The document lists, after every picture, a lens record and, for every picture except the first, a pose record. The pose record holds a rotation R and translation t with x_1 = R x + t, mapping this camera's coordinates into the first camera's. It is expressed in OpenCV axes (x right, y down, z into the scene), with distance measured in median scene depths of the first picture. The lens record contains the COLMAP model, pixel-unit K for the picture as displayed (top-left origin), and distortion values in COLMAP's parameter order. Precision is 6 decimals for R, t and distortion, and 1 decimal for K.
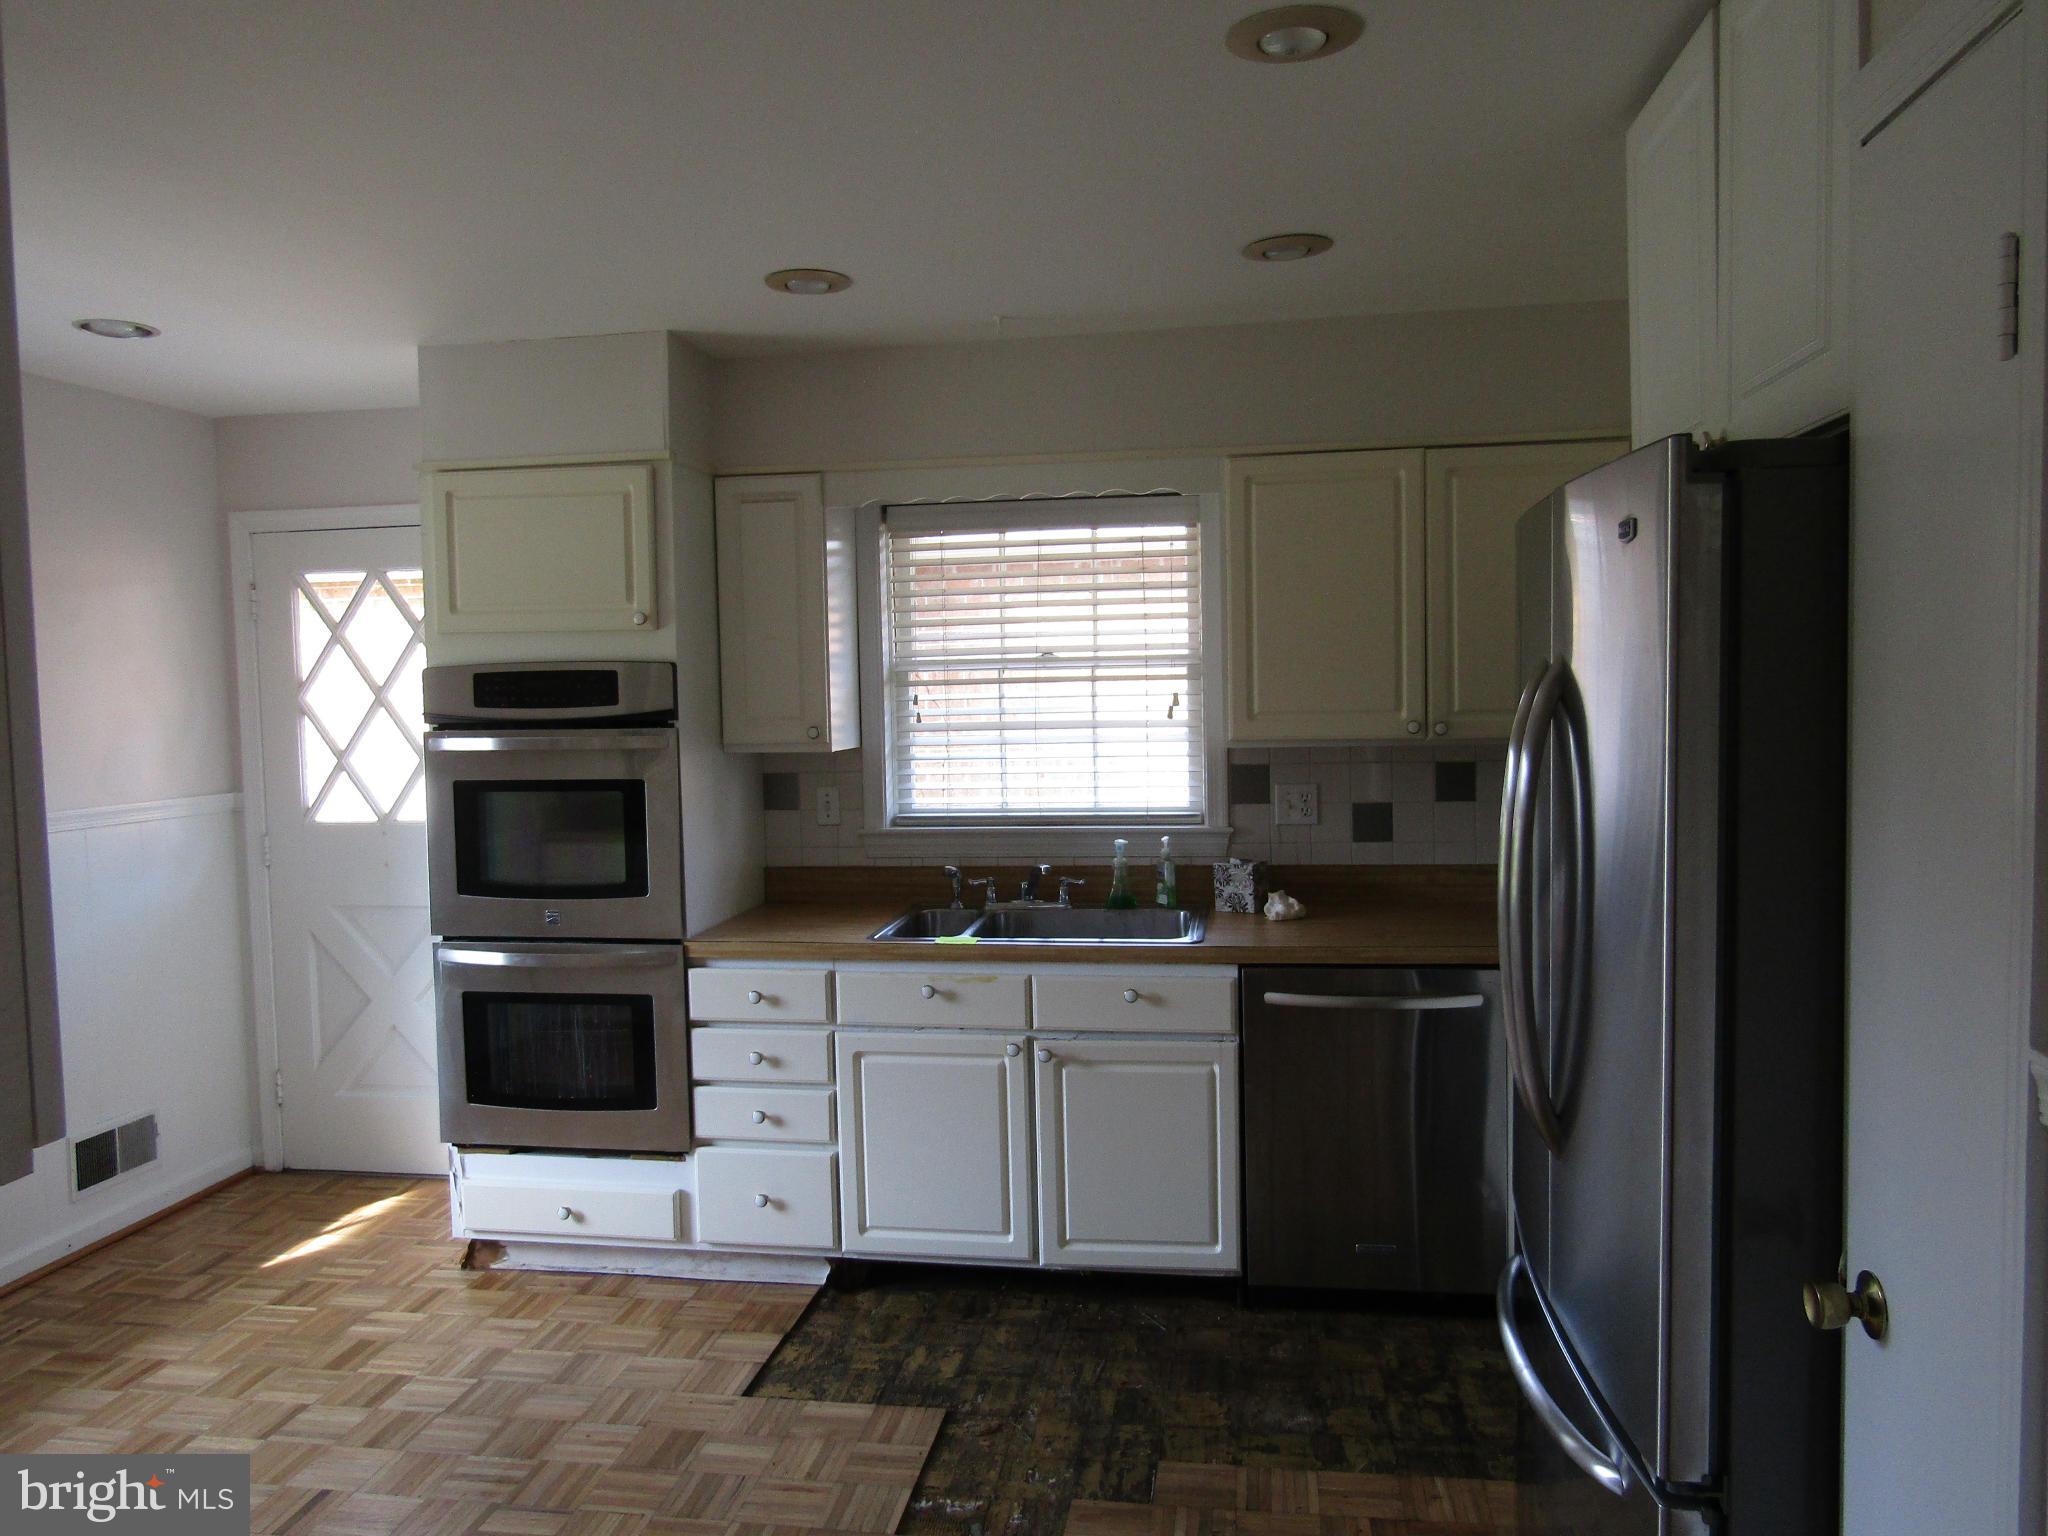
lens RADIAL K [[1463.6, 0, 1024.0], [0, 1463.6, 768.0], [0, 0, 1]] dist [-0.008222, -0.001924]
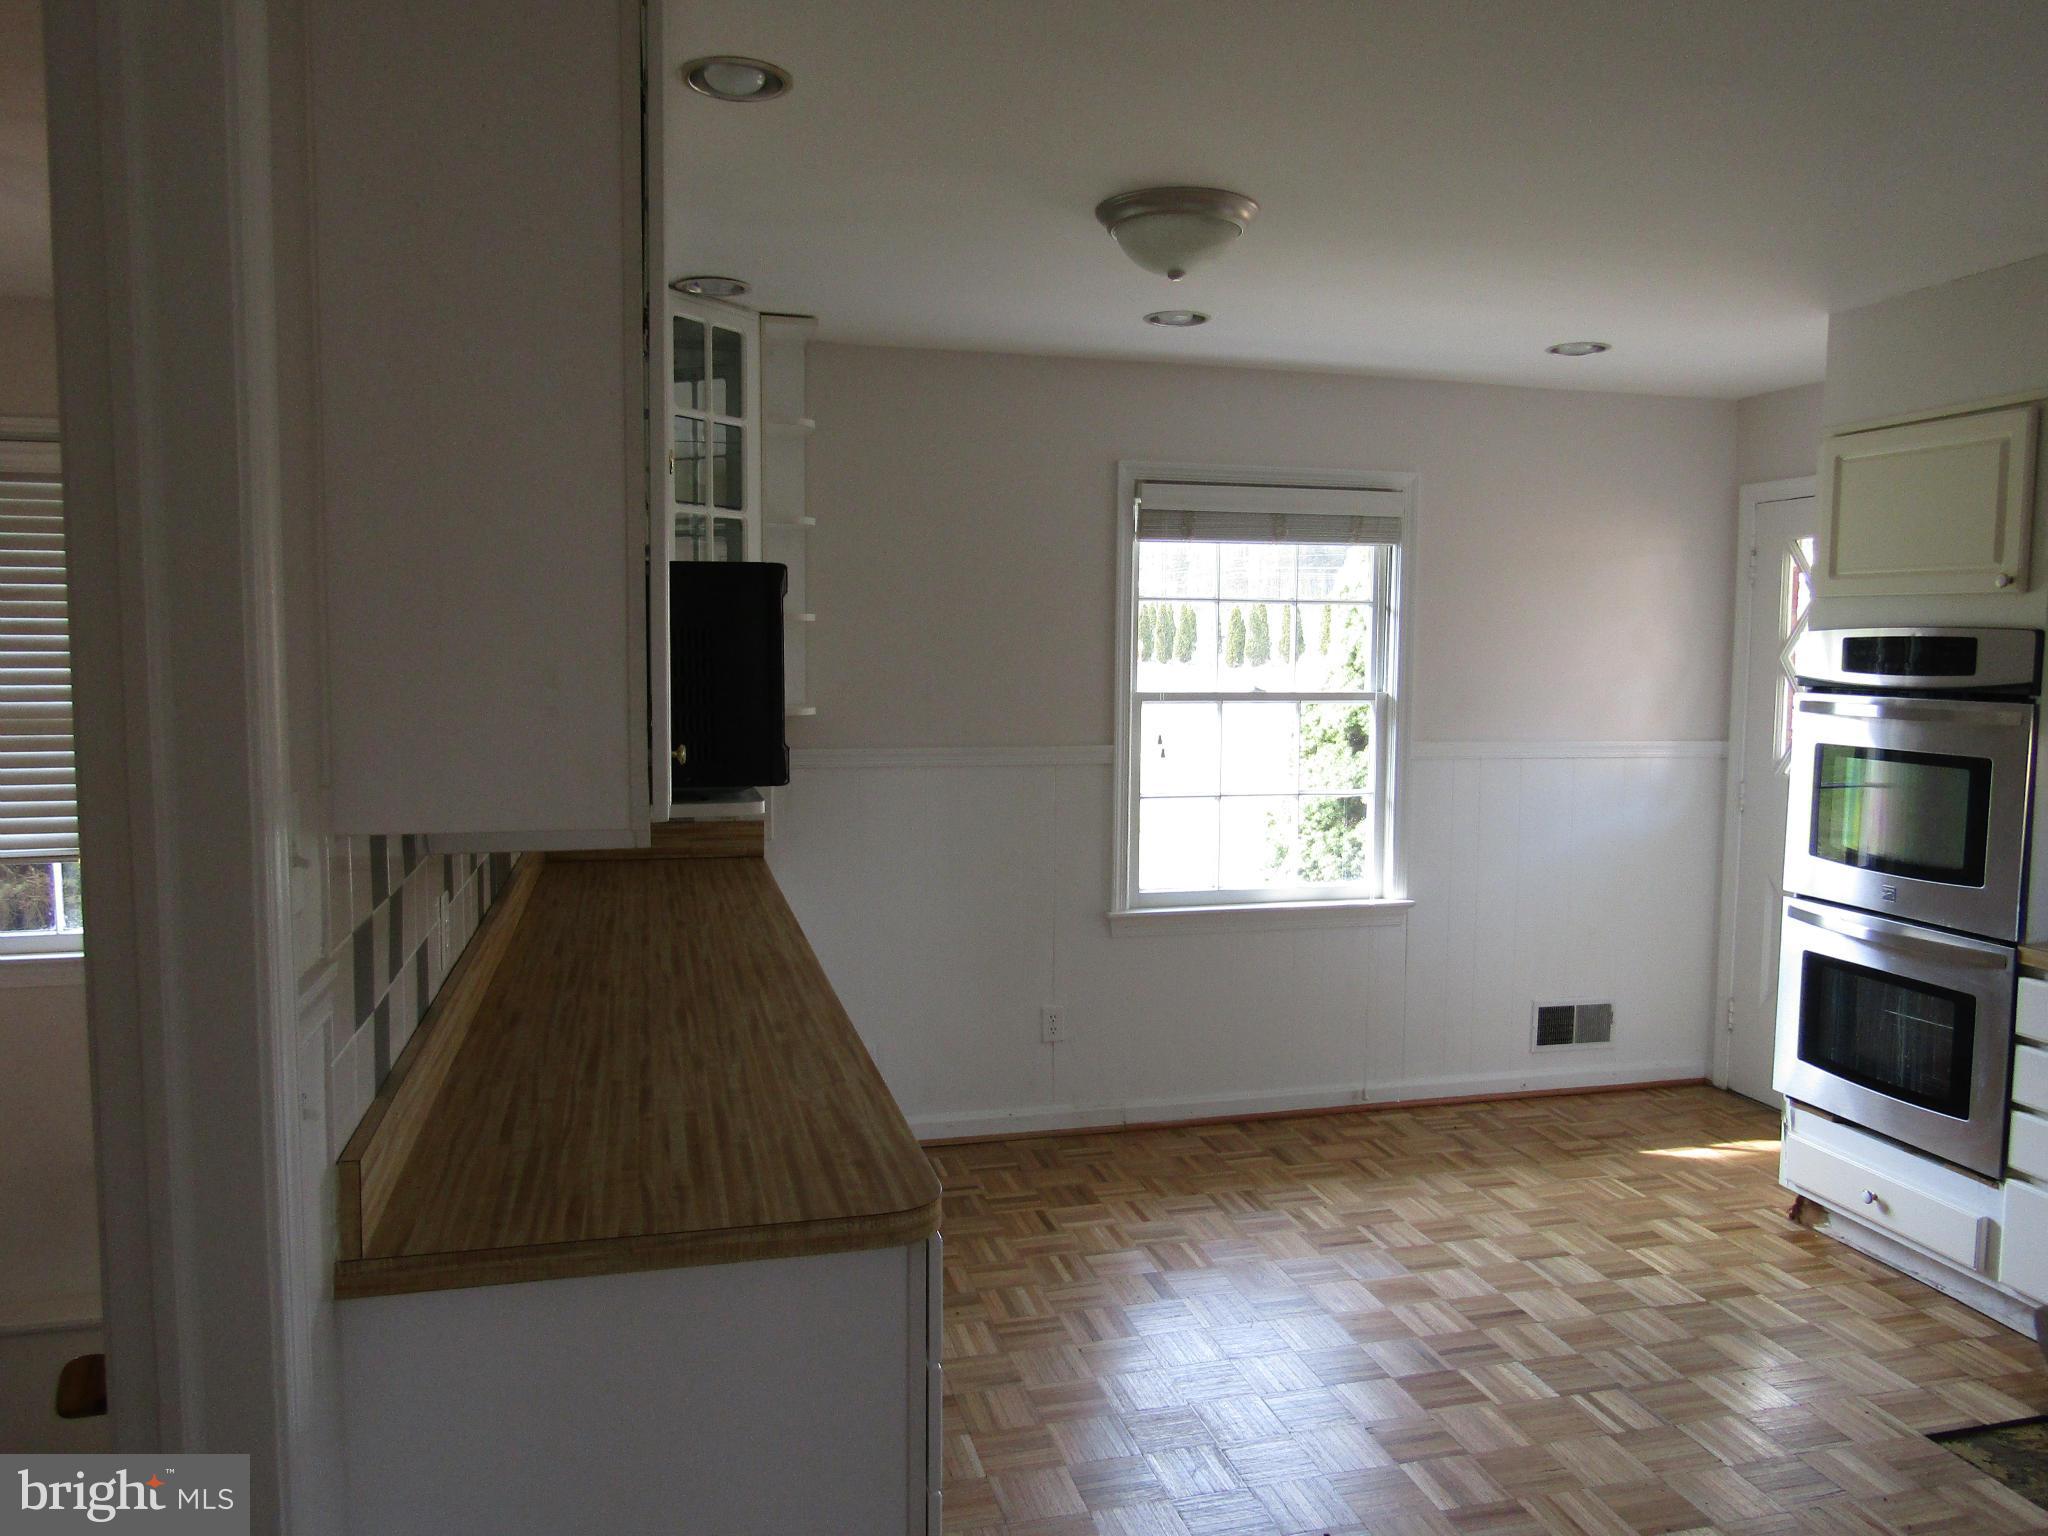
lens RADIAL K [[1463.6, 0, 1024.0], [0, 1463.6, 768.0], [0, 0, 1]] dist [-0.008222, -0.001924]
pose [[0.394886, 0.099132, -0.913366, 0.321351], [-0.071479, 0.994463, 0.077031, -0.012911], [0.915945, 0.034868, 0.399786, 0.090750]]
